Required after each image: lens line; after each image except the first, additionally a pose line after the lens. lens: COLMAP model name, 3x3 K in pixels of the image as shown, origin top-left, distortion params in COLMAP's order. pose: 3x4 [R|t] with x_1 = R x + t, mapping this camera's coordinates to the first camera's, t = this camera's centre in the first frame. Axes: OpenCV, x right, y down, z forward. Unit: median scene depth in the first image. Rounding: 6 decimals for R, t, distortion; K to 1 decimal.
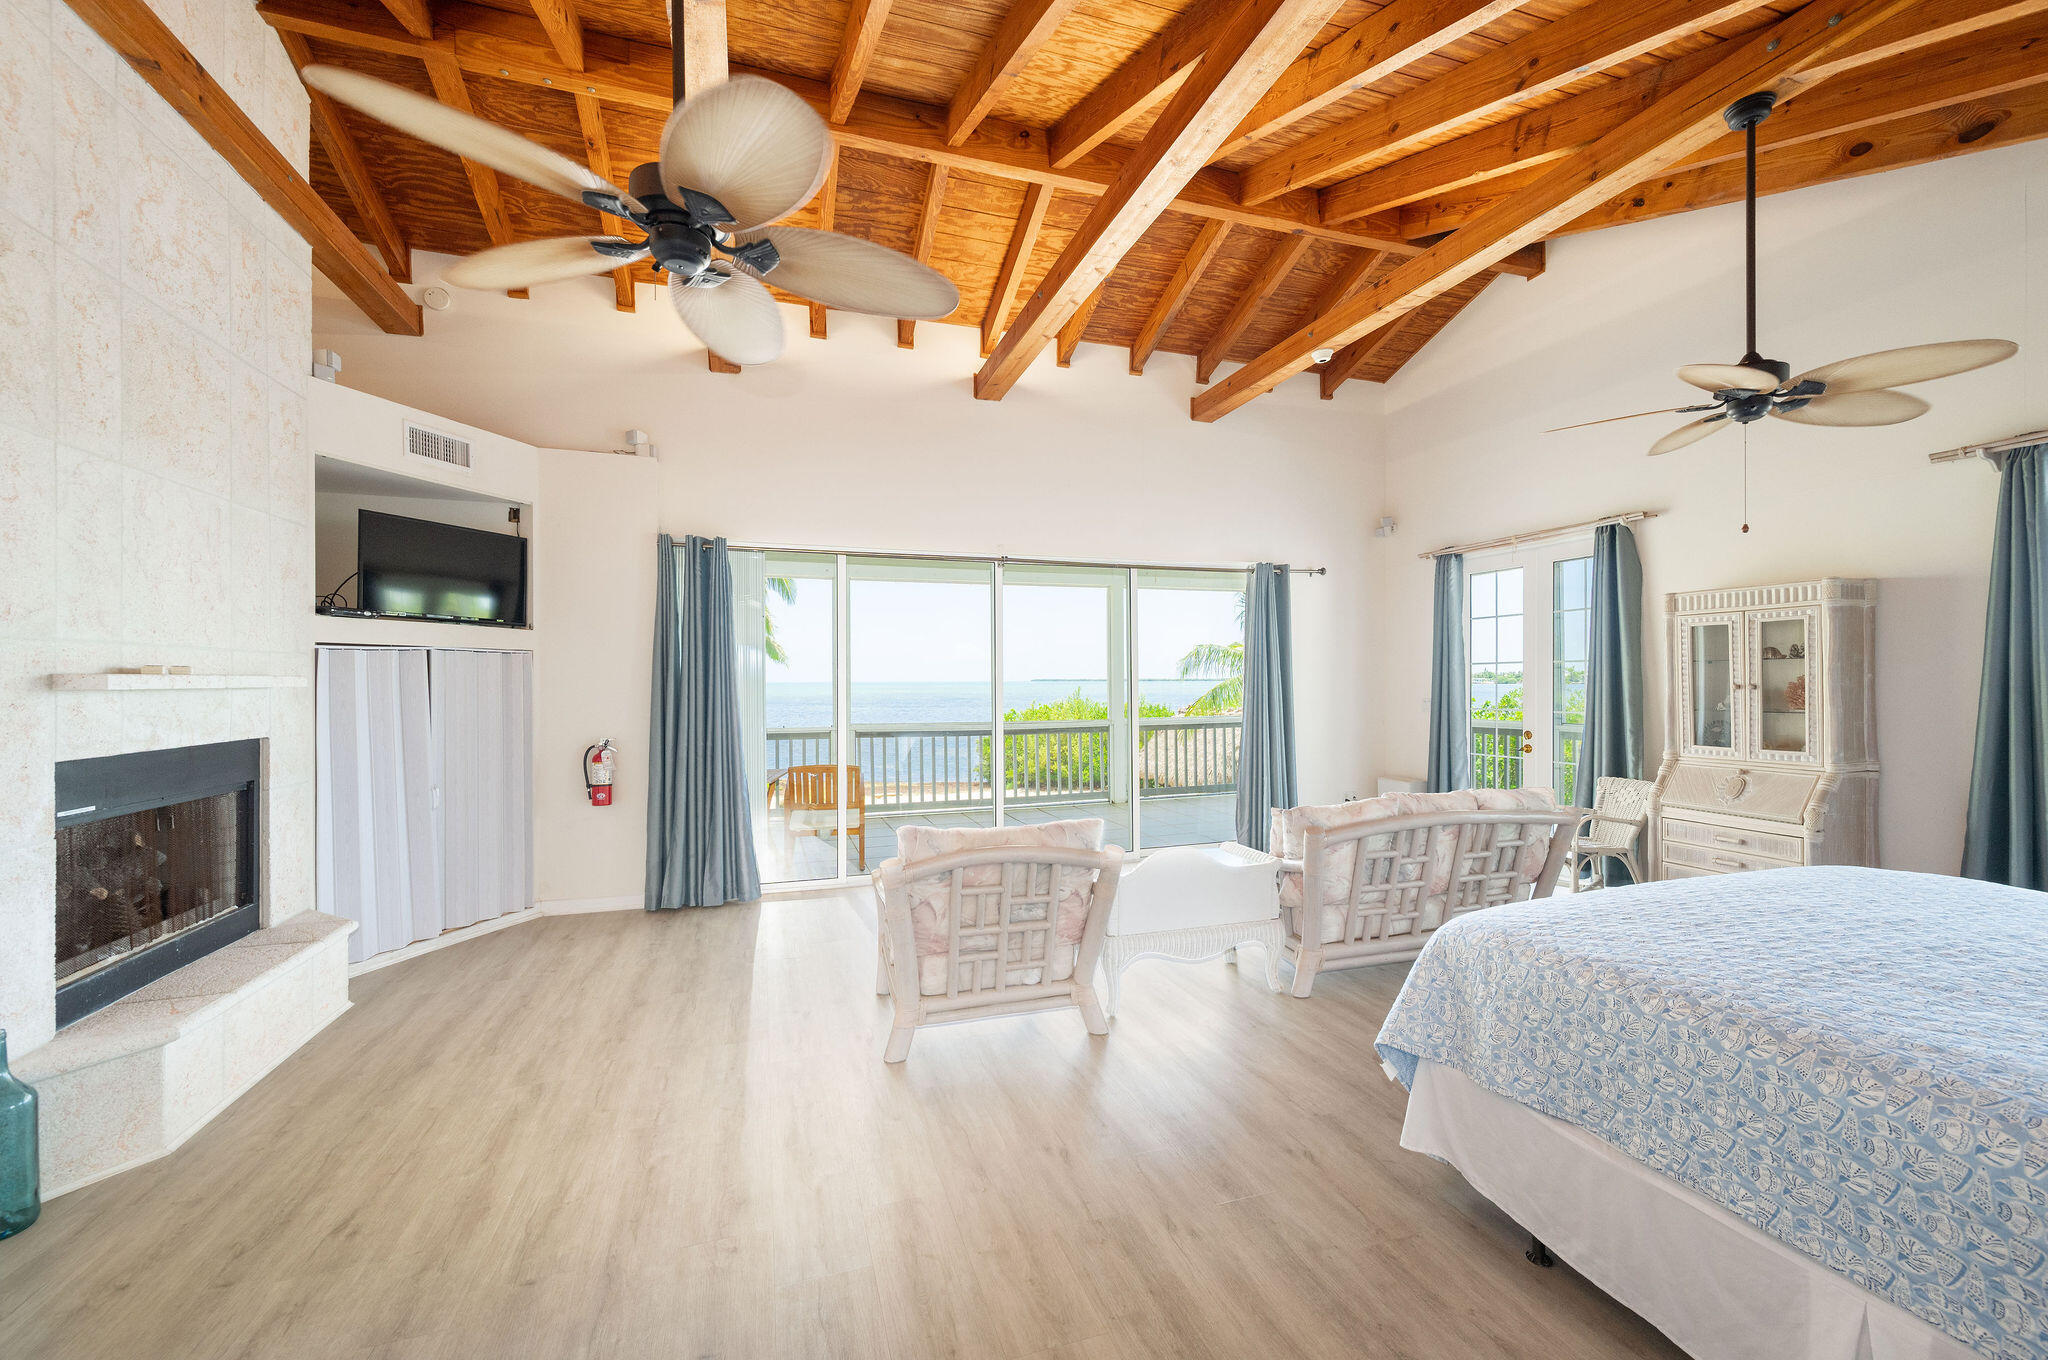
lens RADIAL K [[815.0, 0, 1024.6], [0, 815.0, 681.9], [0, 0, 1]] dist [0.002306, -0.000271]
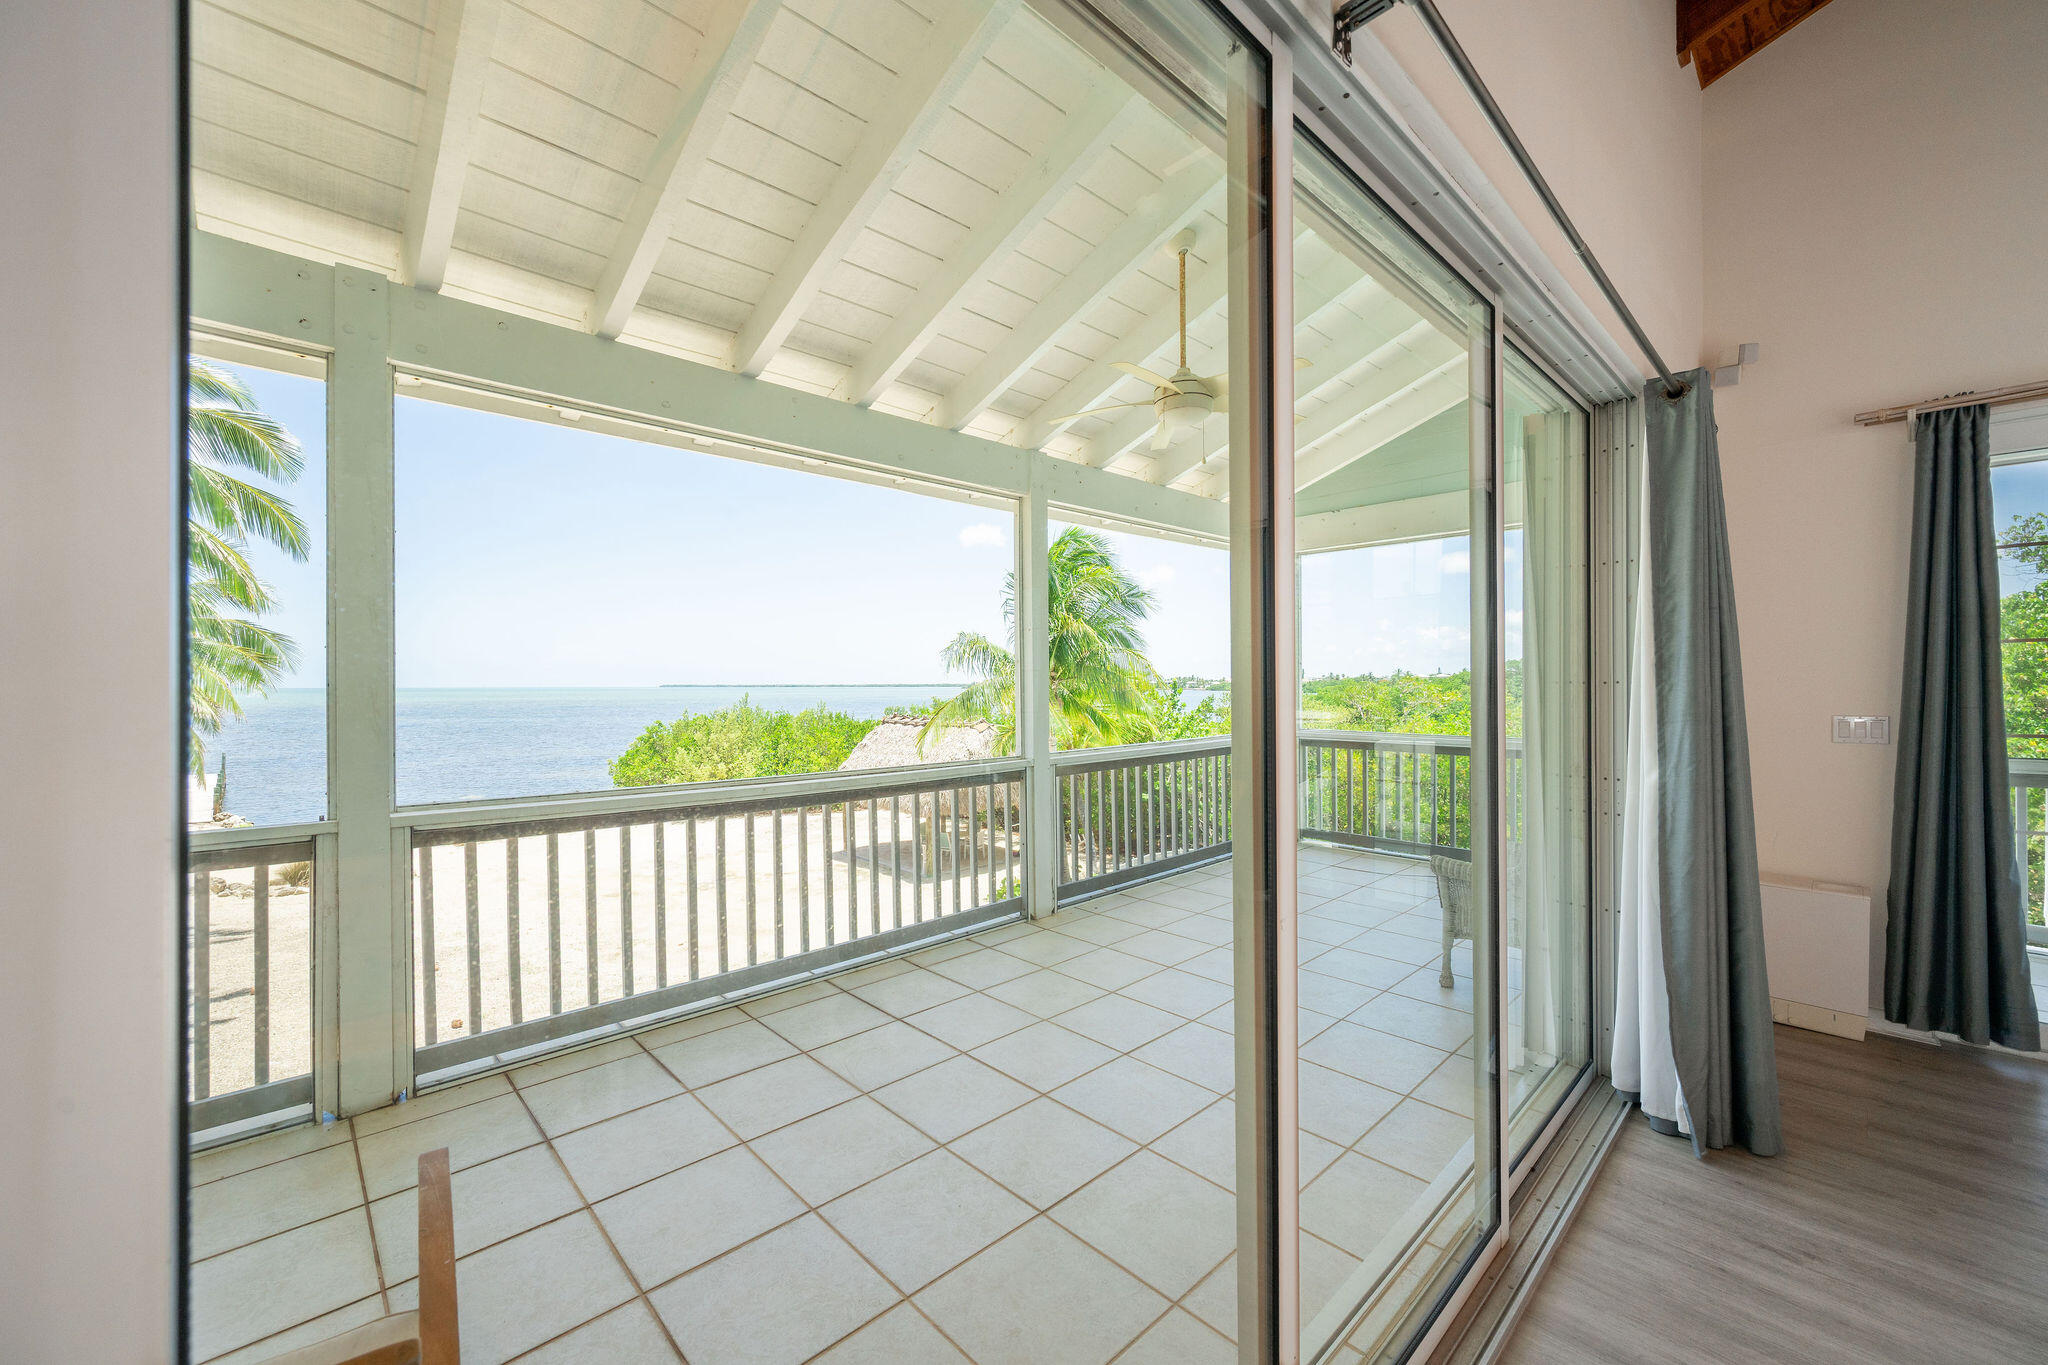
lens RADIAL K [[806.1, 0, 1028.2], [0, 806.1, 681.9], [0, 0, 1]] dist [-0.001513, 0.000259]
pose [[0.905392, 0.002956, 0.424567, -0.204941], [0.000982, 0.999959, -0.009057, 0.005933], [-0.424576, 0.008617, 0.905351, 1.033883]]
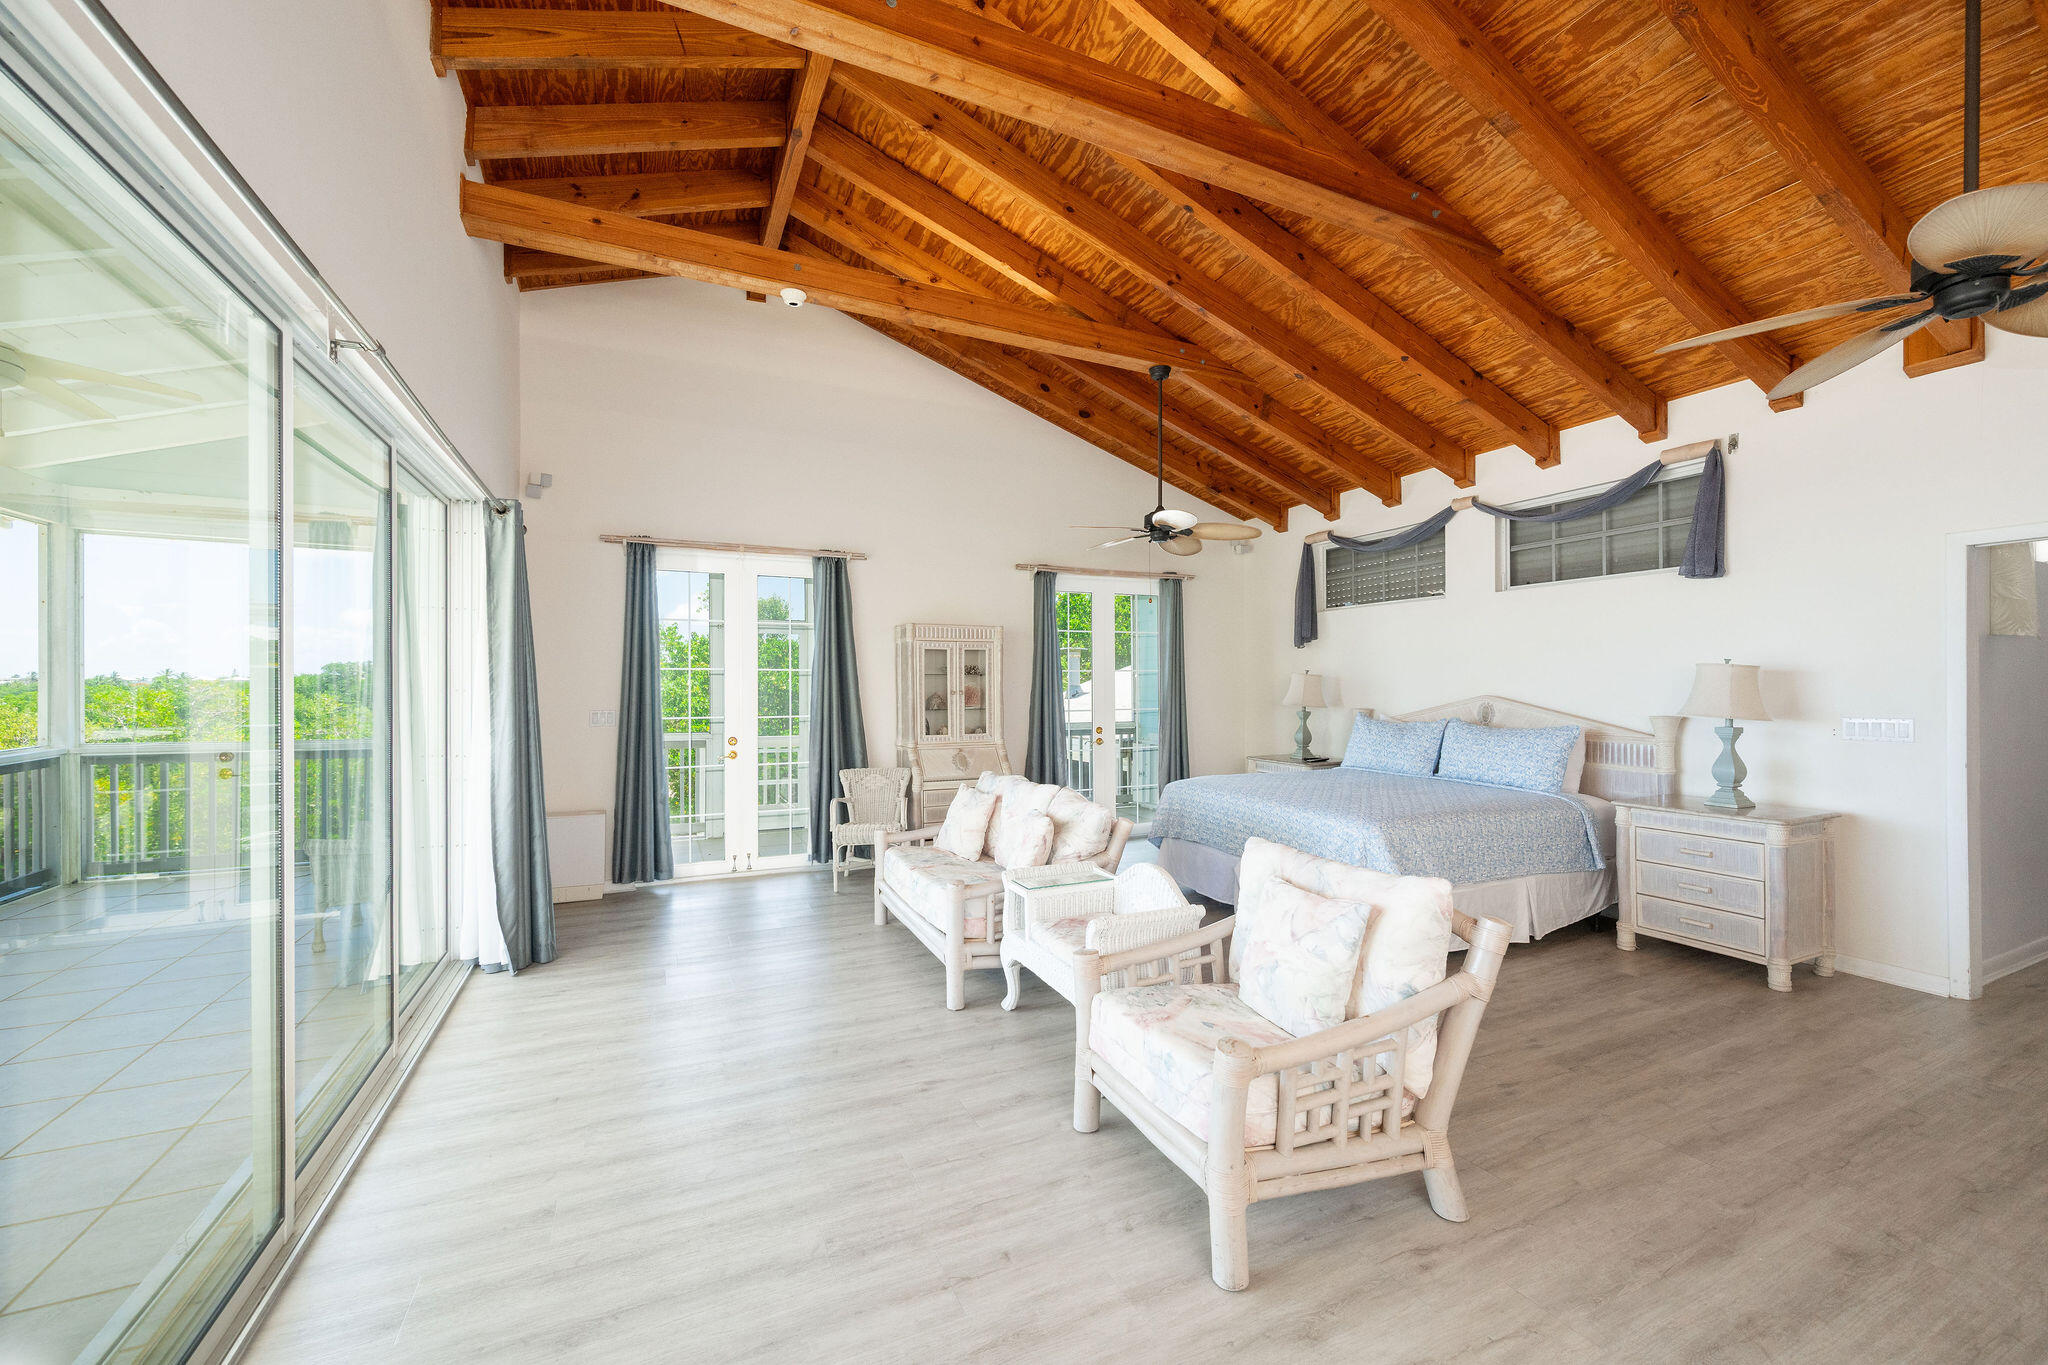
lens RADIAL K [[806.1, 0, 1033.0], [0, 806.1, 687.4], [0, 0, 1]] dist [-0.001513, 0.000259]
pose [[-0.126531, 0.005976, 0.991945, -0.497015], [0.004674, 0.999974, -0.005428, 0.004833], [-0.991952, 0.003949, -0.126555, 0.889006]]
